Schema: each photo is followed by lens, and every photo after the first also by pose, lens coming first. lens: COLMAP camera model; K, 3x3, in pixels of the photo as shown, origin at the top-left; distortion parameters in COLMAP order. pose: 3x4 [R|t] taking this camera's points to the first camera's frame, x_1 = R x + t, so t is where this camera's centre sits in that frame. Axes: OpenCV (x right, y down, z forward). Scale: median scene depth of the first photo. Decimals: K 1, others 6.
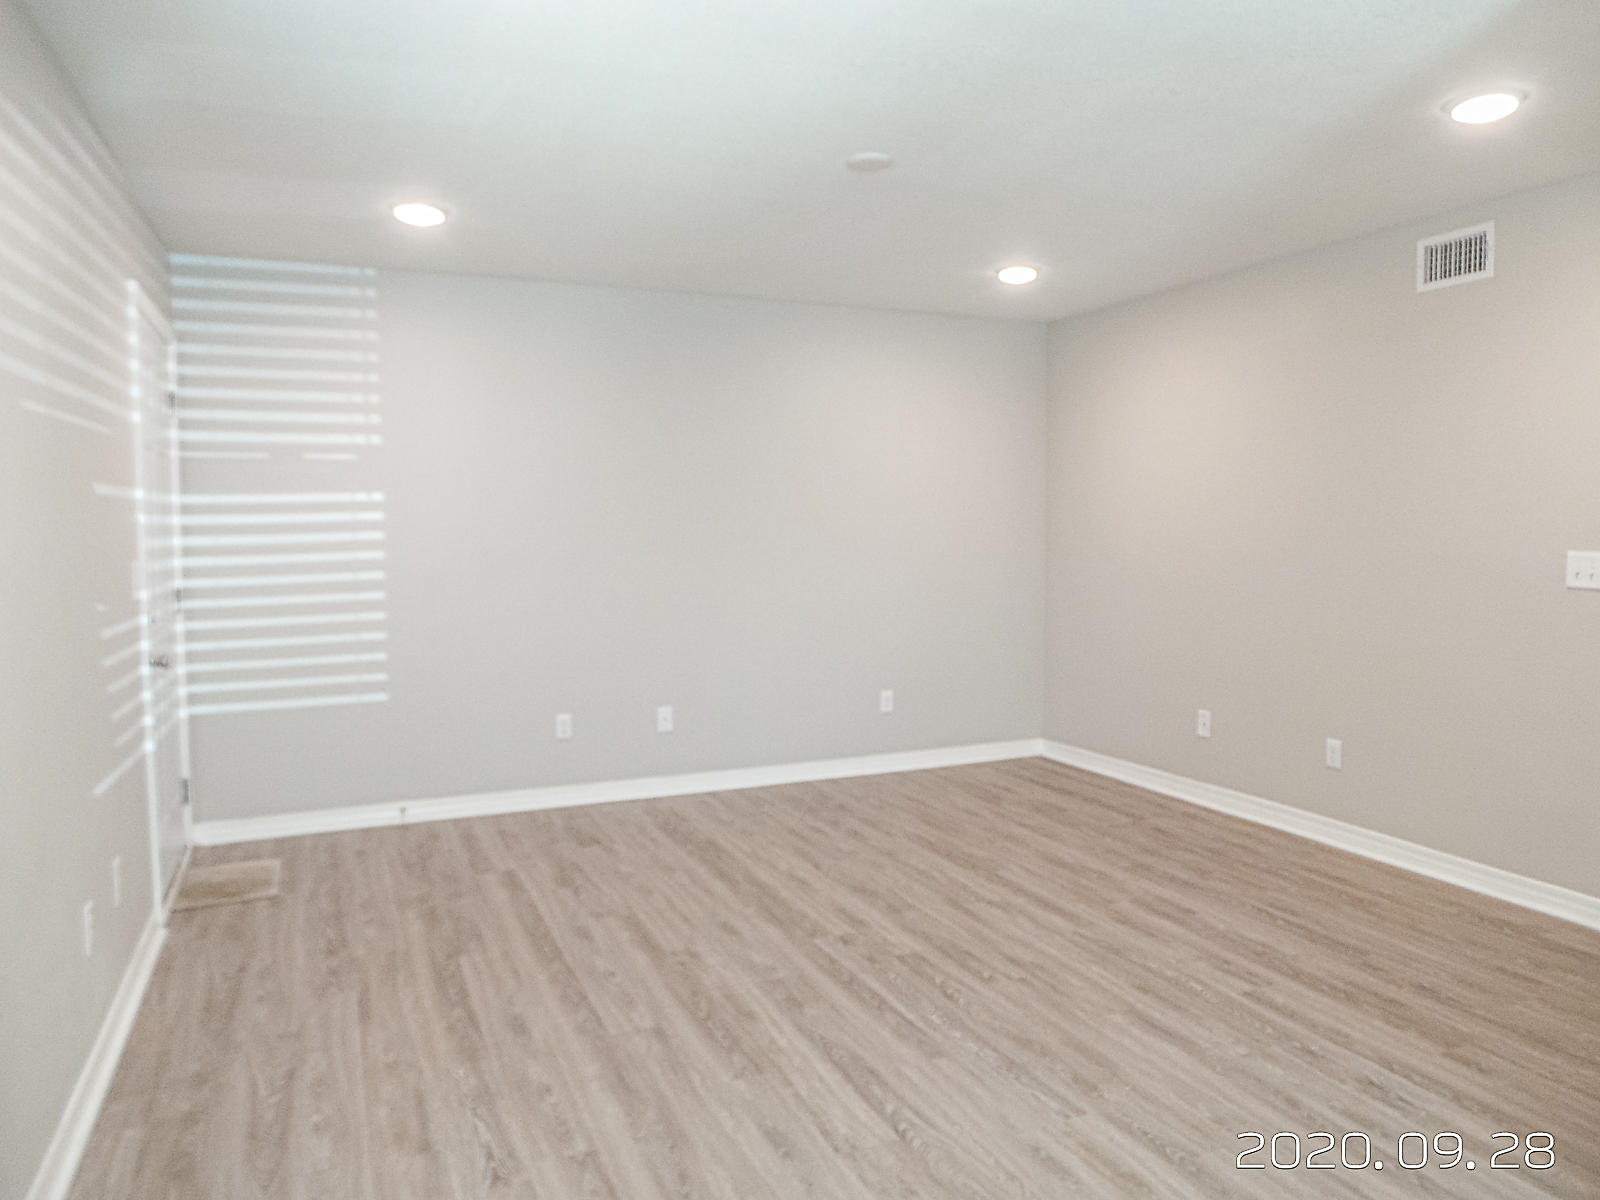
lens RADIAL K [[1118.0, 0, 791.6], [0, 1118.0, 601.9], [0, 0, 1]] dist [-0.012900, -0.003083]
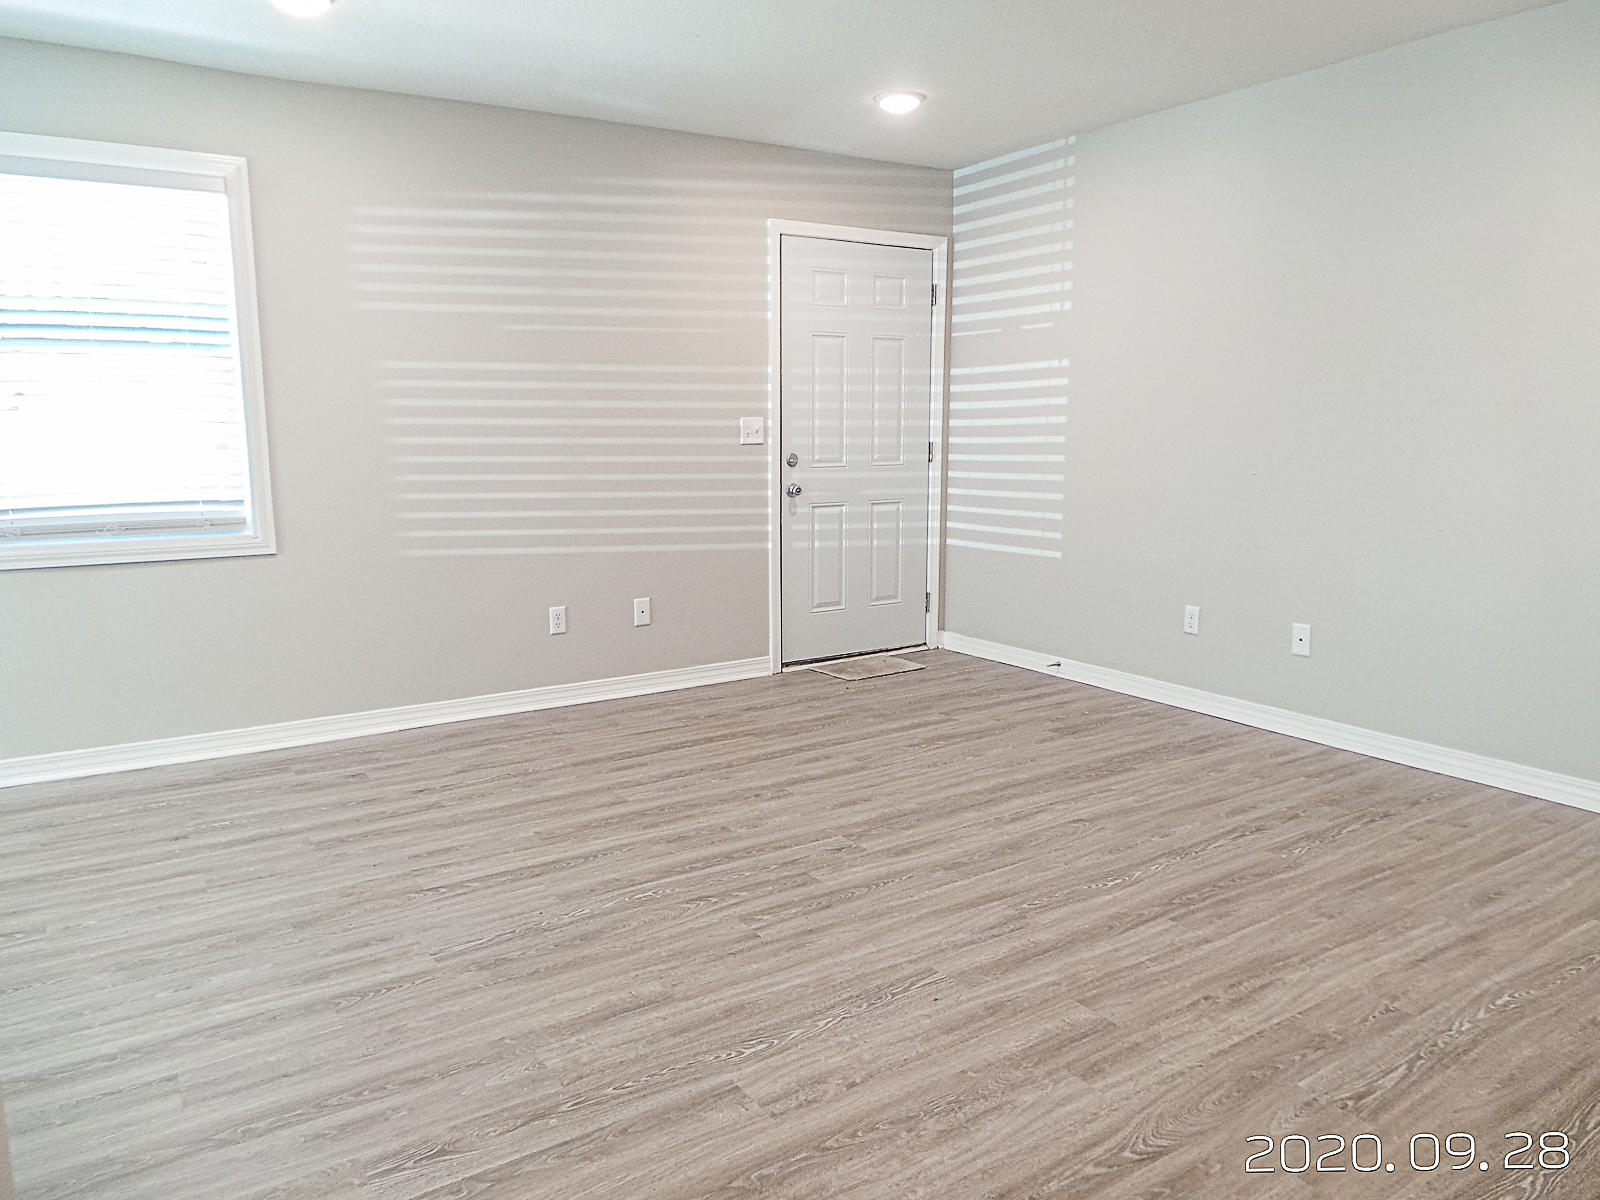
lens RADIAL K [[1118.0, 0, 790.0], [0, 1118.0, 602.4], [0, 0, 1]] dist [-0.012900, -0.003083]
pose [[0.158331, 0.166502, -0.973246, 0.882156], [-0.059286, 0.985504, 0.158954, -0.032836], [0.985605, 0.032533, 0.165908, 0.801480]]
